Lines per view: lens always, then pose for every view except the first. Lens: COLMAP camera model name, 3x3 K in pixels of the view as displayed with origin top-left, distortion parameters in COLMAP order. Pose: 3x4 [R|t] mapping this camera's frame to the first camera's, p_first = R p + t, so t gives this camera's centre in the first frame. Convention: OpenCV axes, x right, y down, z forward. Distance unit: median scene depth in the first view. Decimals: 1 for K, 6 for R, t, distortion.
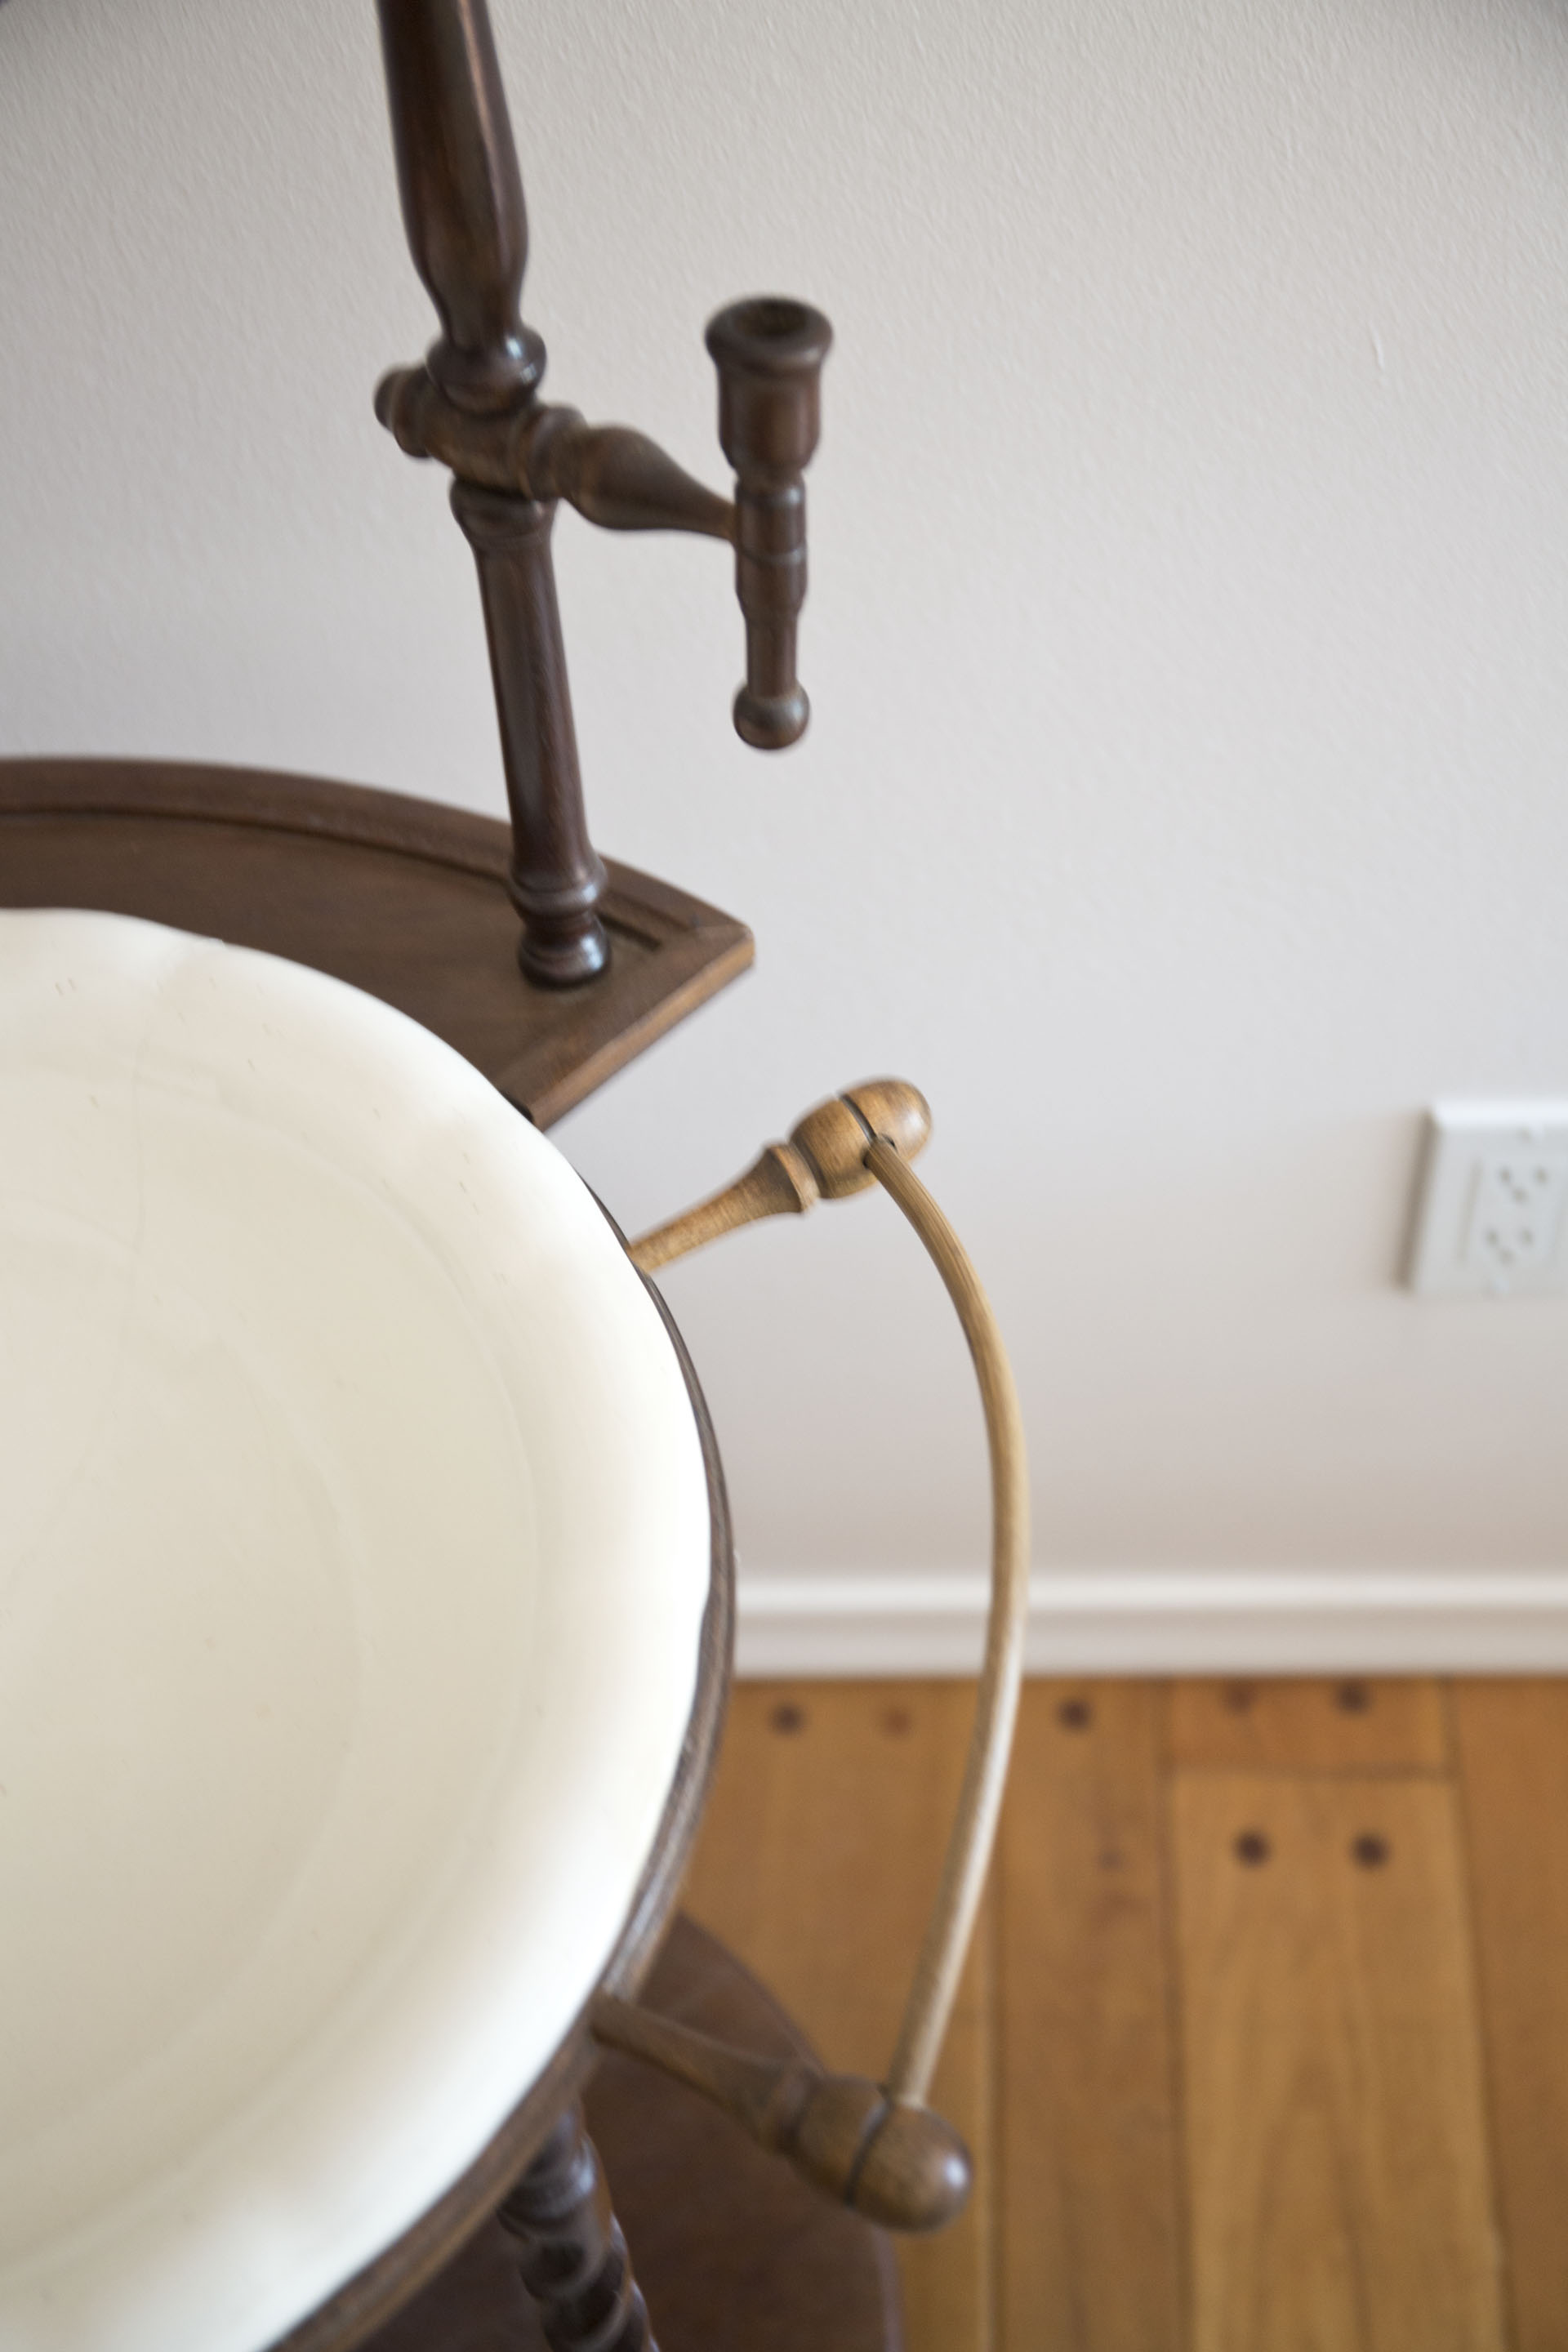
lens RADIAL K [[3343.2, 0, 784.0], [0, 3343.2, 1176.0], [0, 0, 1]] dist [-0.028118, 0.638128]
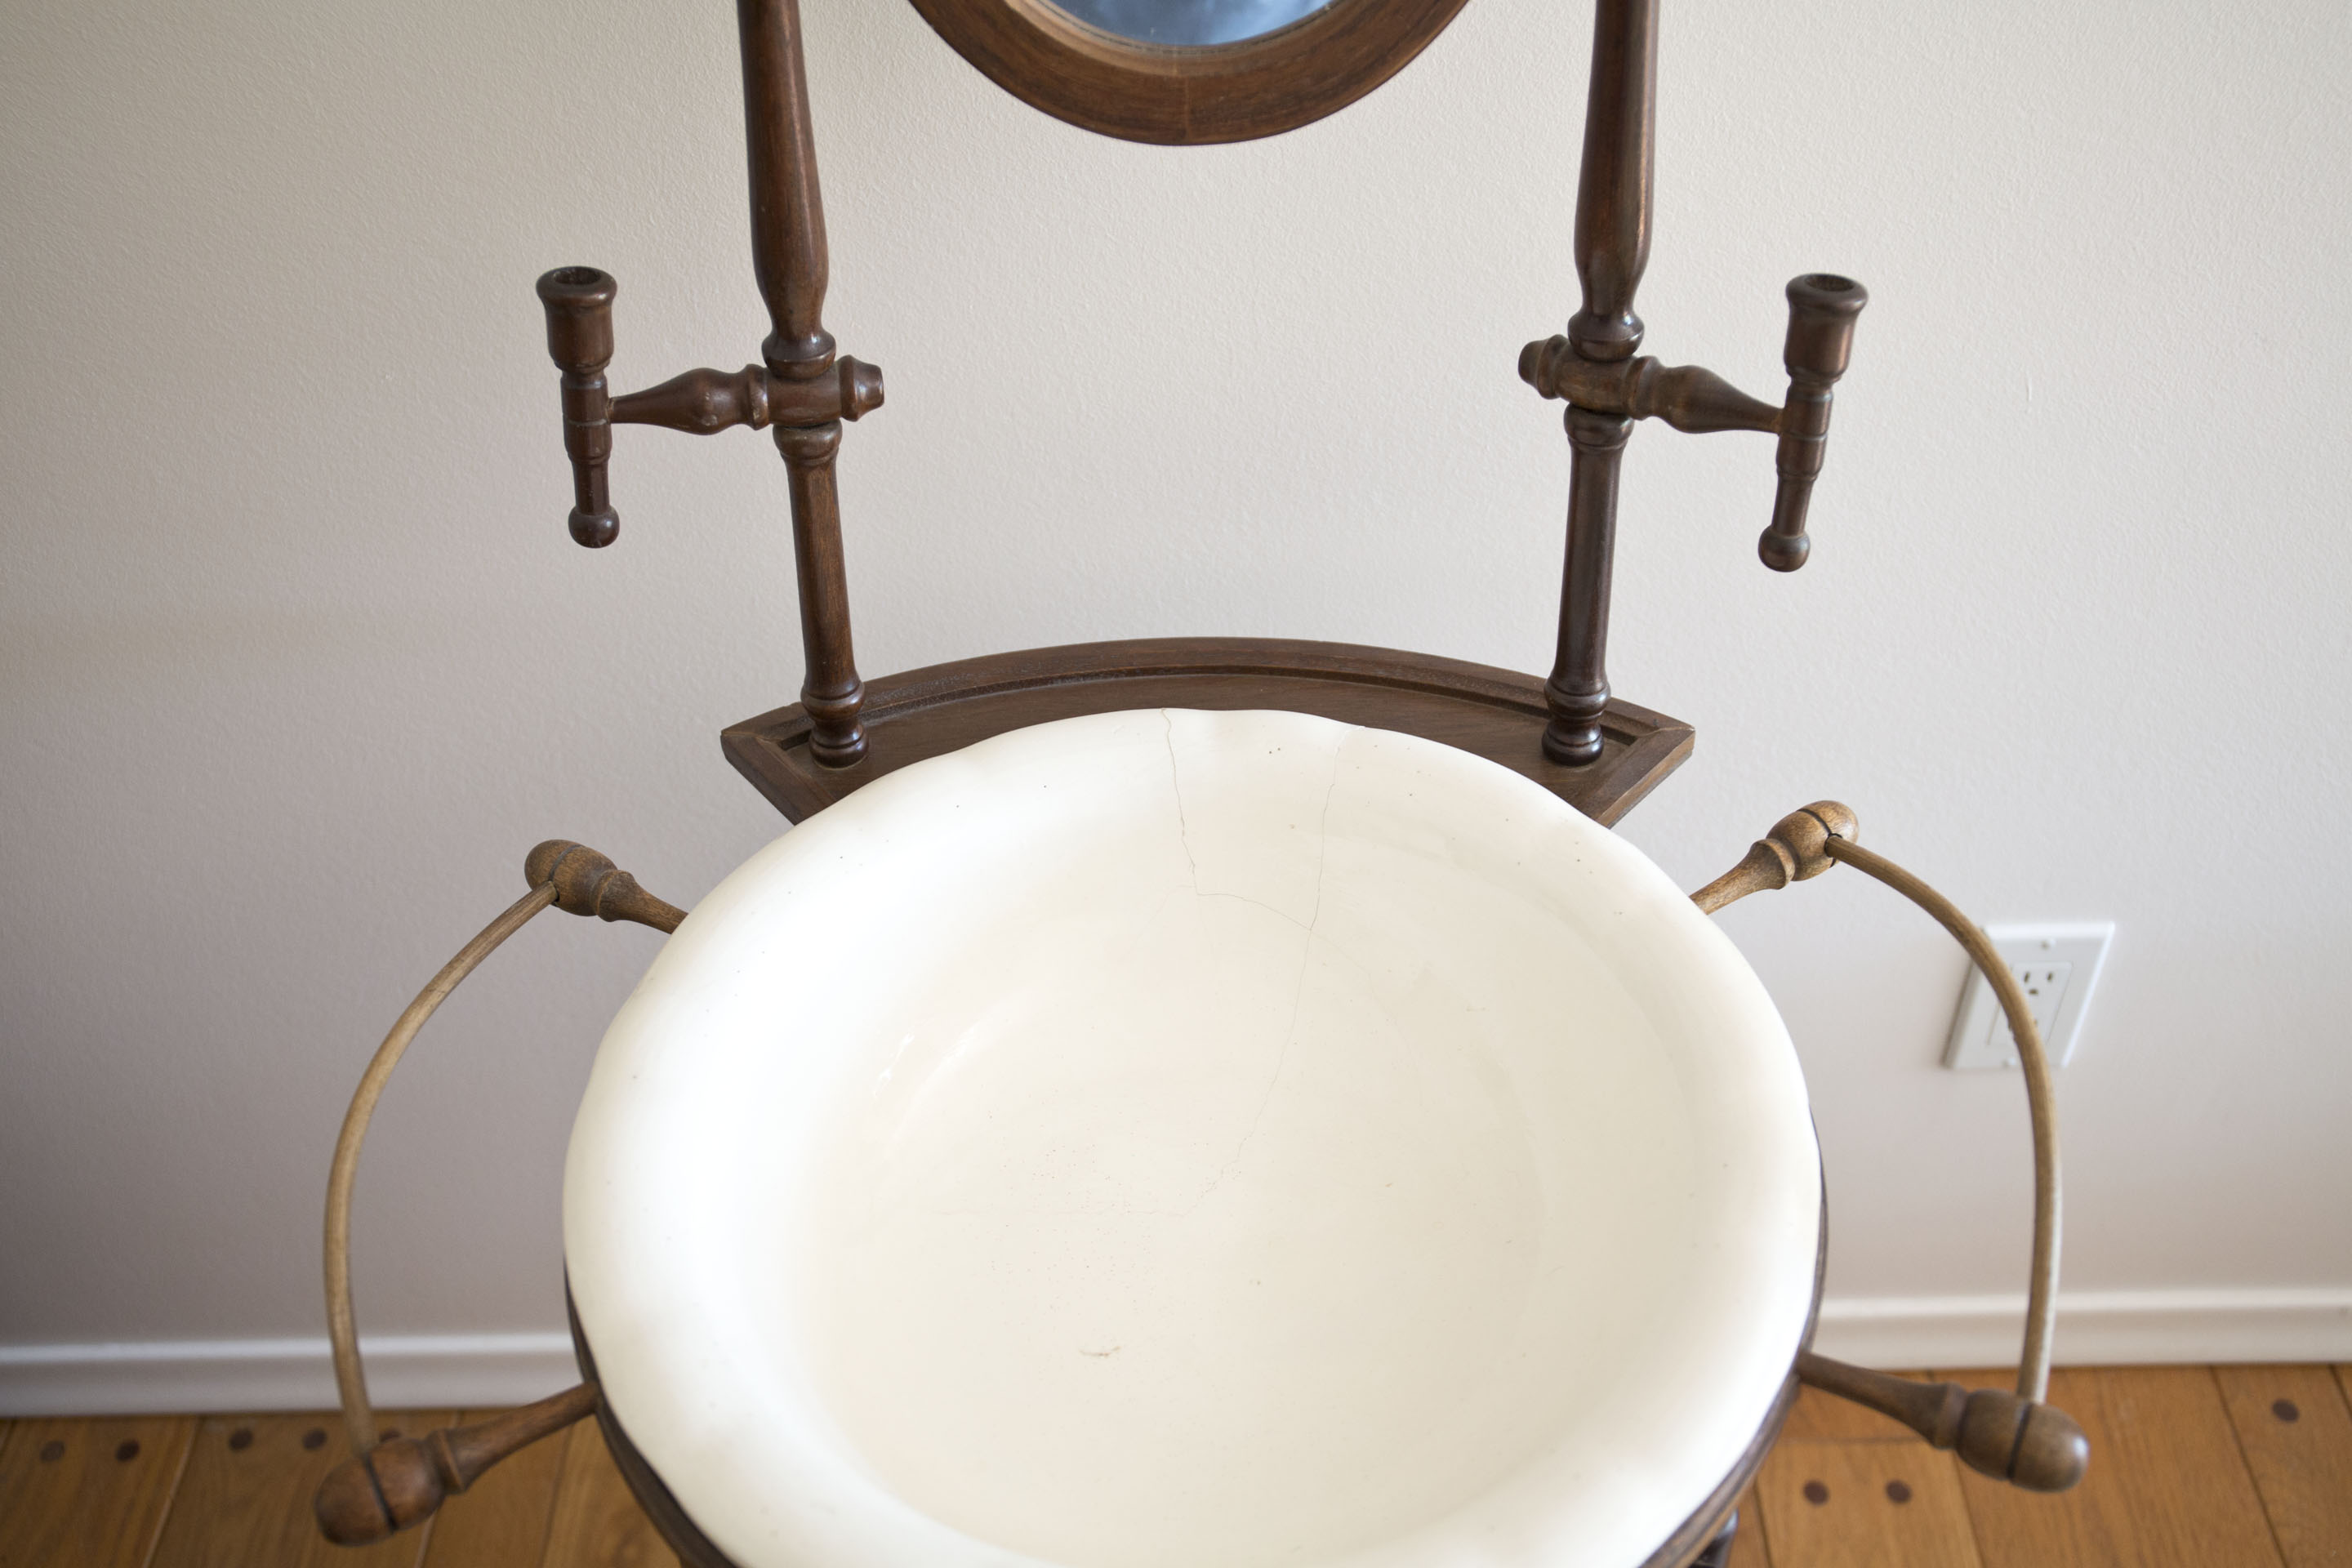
lens RADIAL K [[2322.9, 0, 1176.0], [0, 2322.9, 784.0], [0, 0, 1]] dist [0.001431, 0.018914]
pose [[0.999375, -0.002341, 0.035259, -0.304638], [0.008868, 0.982484, -0.186136, 0.158112], [-0.034206, 0.186332, 0.981891, -0.034923]]
